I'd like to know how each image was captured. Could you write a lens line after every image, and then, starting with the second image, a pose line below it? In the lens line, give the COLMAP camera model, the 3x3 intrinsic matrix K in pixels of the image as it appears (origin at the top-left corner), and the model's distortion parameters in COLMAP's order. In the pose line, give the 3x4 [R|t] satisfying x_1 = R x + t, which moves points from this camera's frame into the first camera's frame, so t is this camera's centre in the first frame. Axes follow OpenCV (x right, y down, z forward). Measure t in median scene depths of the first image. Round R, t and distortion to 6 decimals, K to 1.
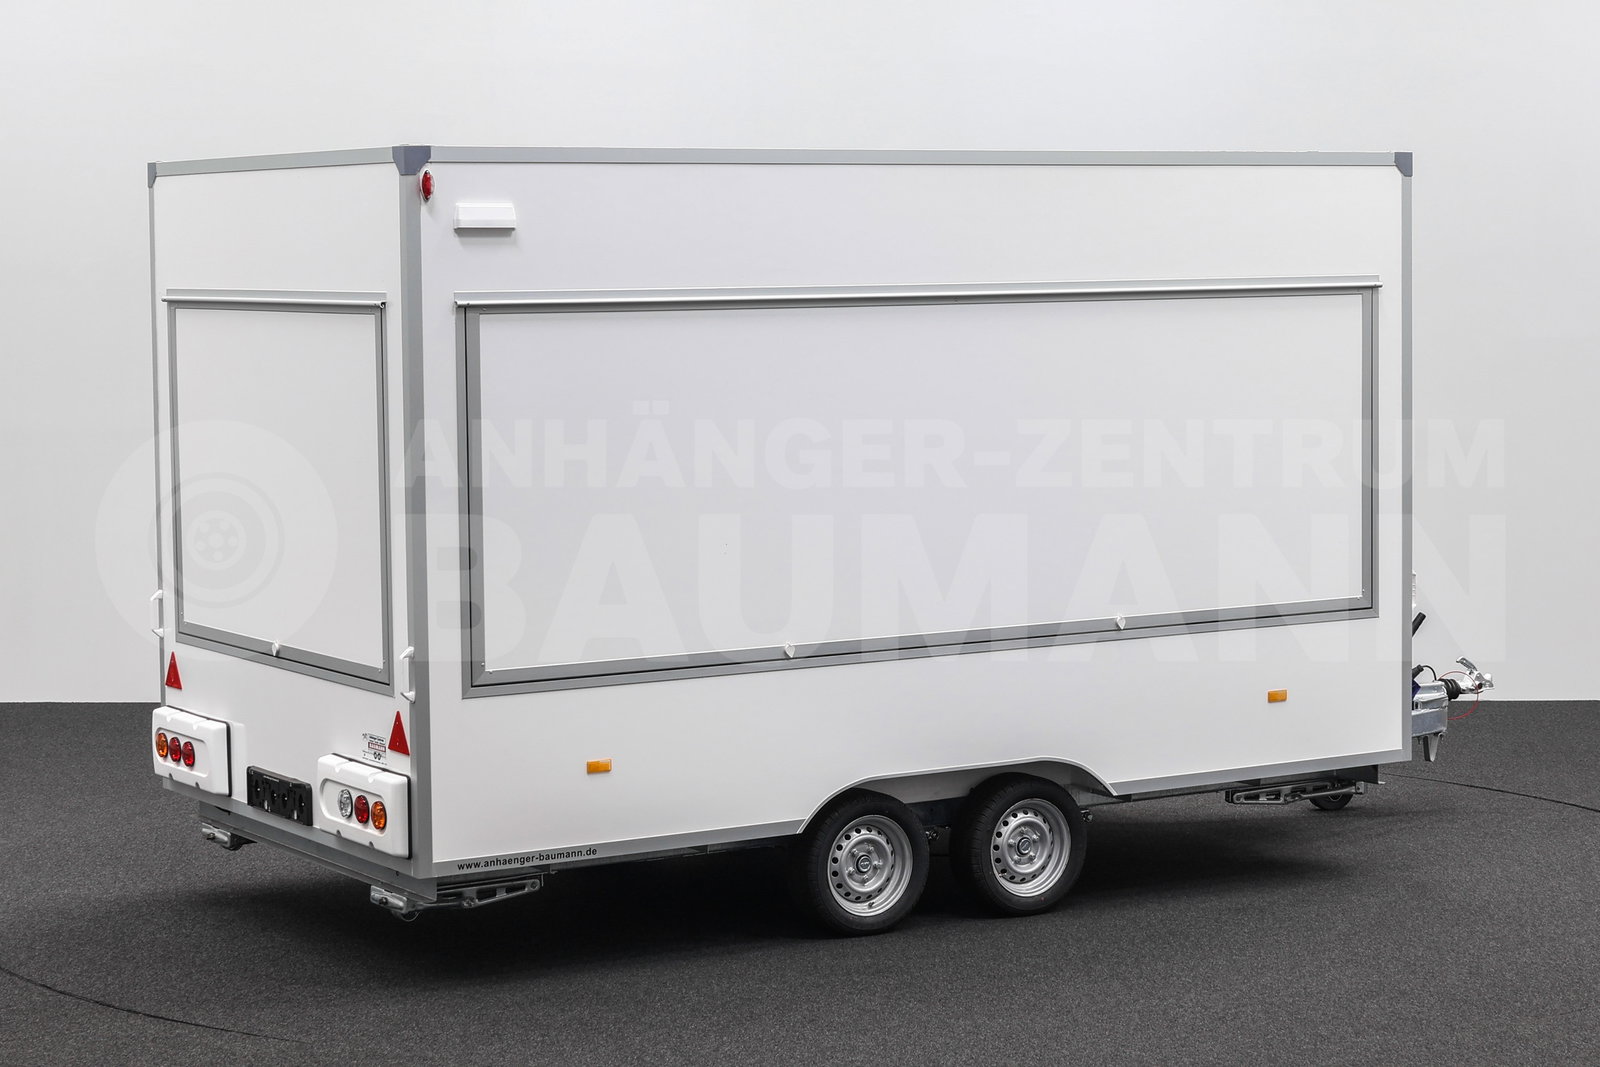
lens RADIAL K [[3243.7, 0, 800.0], [0, 3243.7, 533.5], [0, 0, 1]] dist [-0.020283, -0.116880]
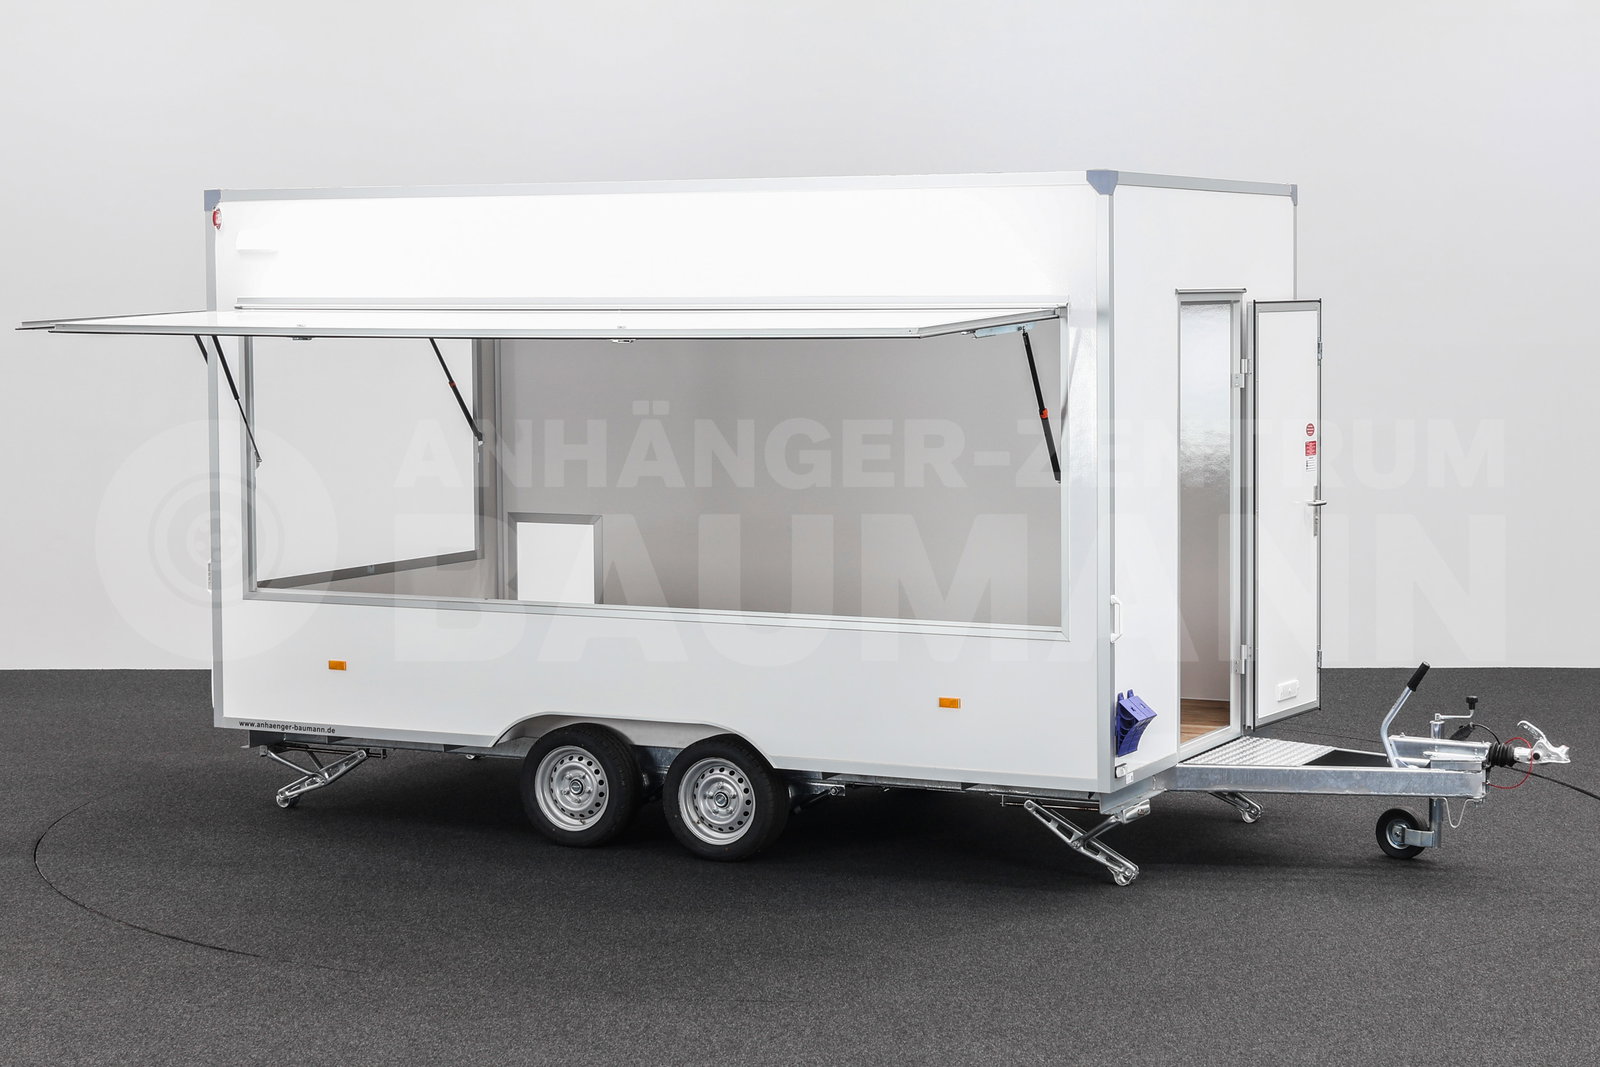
lens RADIAL K [[3243.7, 0, 800.0], [0, 3243.7, 533.5], [0, 0, 1]] dist [-0.020283, -0.116880]
pose [[0.514731, 0.078438, -0.853756, 1.069546], [-0.069329, 0.996353, 0.049740, -0.054356], [0.854544, 0.033587, 0.518292, 0.460085]]
